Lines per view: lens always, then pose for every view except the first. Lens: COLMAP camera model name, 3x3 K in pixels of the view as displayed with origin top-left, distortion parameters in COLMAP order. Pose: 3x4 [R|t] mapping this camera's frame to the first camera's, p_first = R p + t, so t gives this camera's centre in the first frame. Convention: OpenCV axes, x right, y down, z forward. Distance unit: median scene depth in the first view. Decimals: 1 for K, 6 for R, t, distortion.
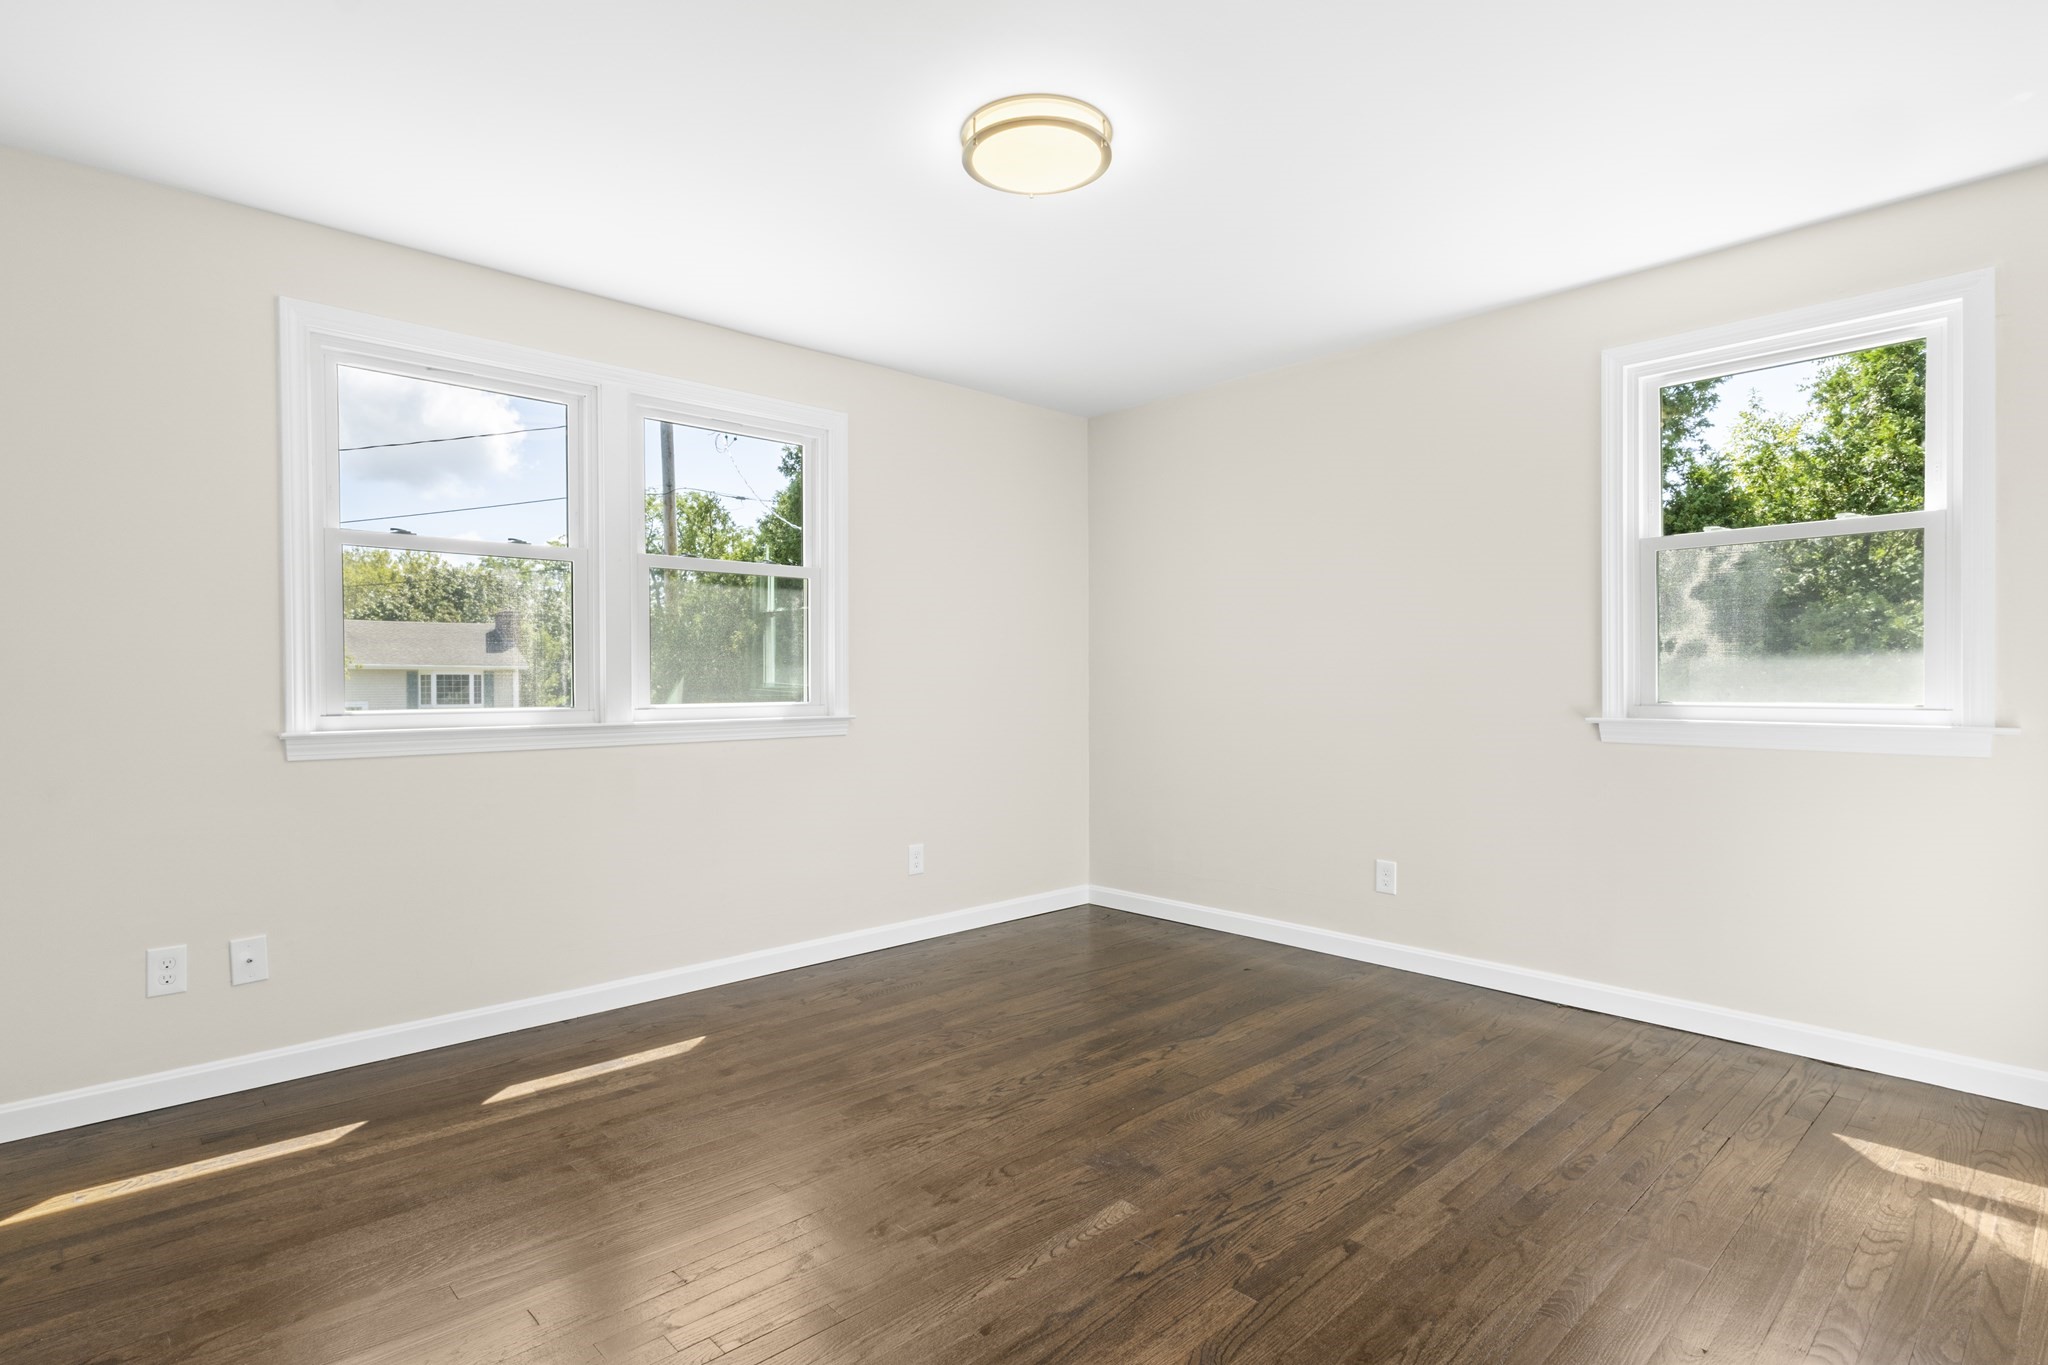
lens RADIAL K [[1022.5, 0, 1024.0], [0, 1022.5, 682.5], [0, 0, 1]] dist [0.000023, 0.000086]
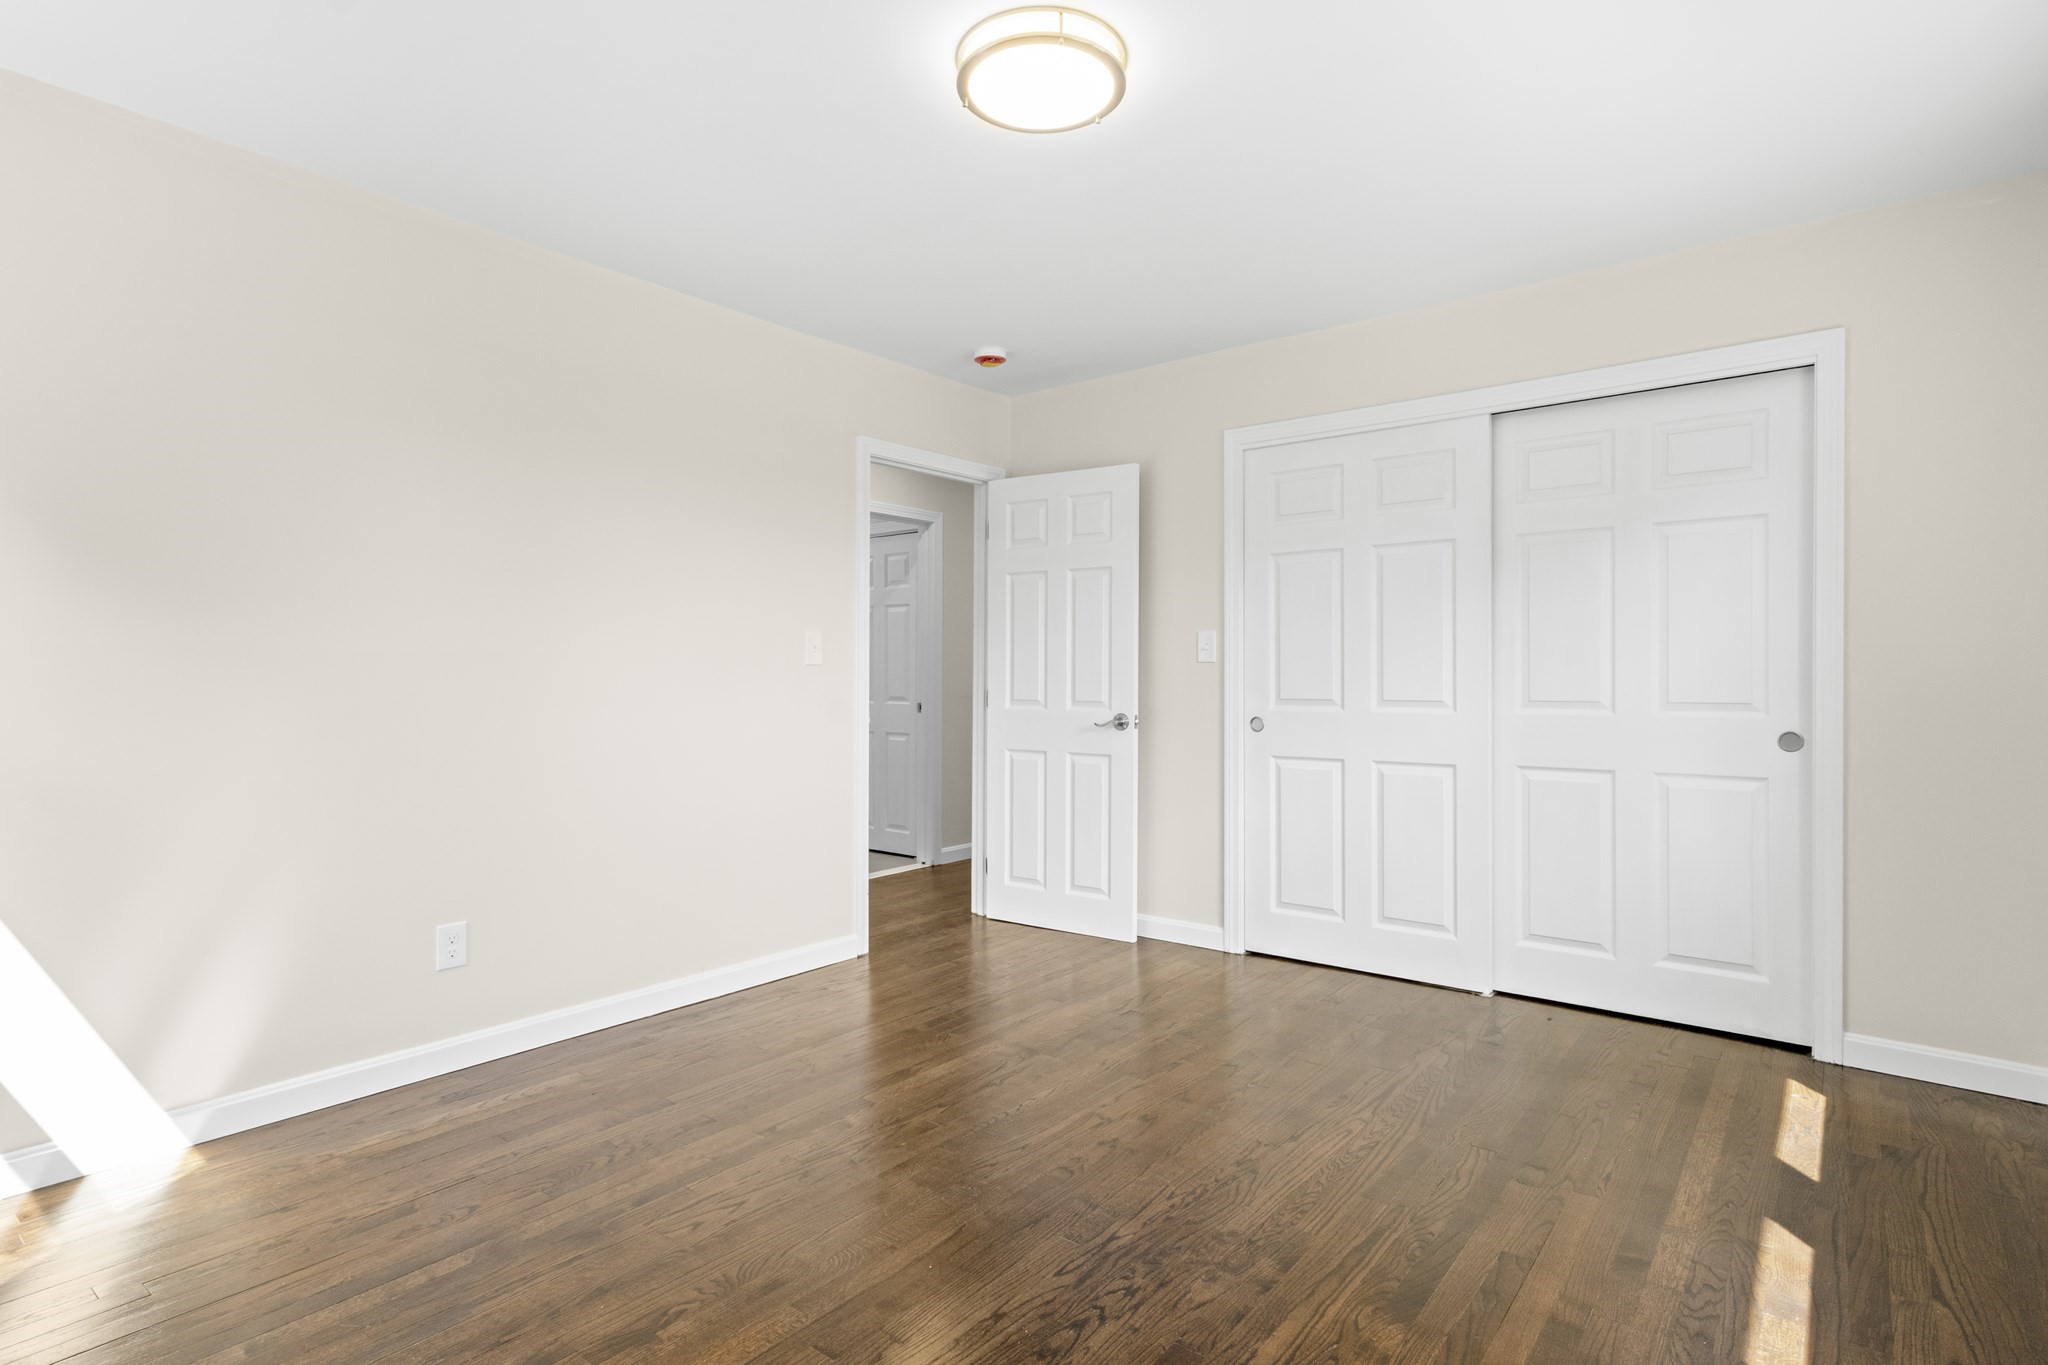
lens RADIAL K [[1022.5, 0, 1024.0], [0, 1022.5, 682.5], [0, 0, 1]] dist [0.000023, 0.000086]
pose [[-0.989513, 0.005015, -0.144354, 0.159179], [0.002622, 0.999856, 0.016767, -0.010738], [0.144417, 0.016213, -0.989384, 1.908433]]
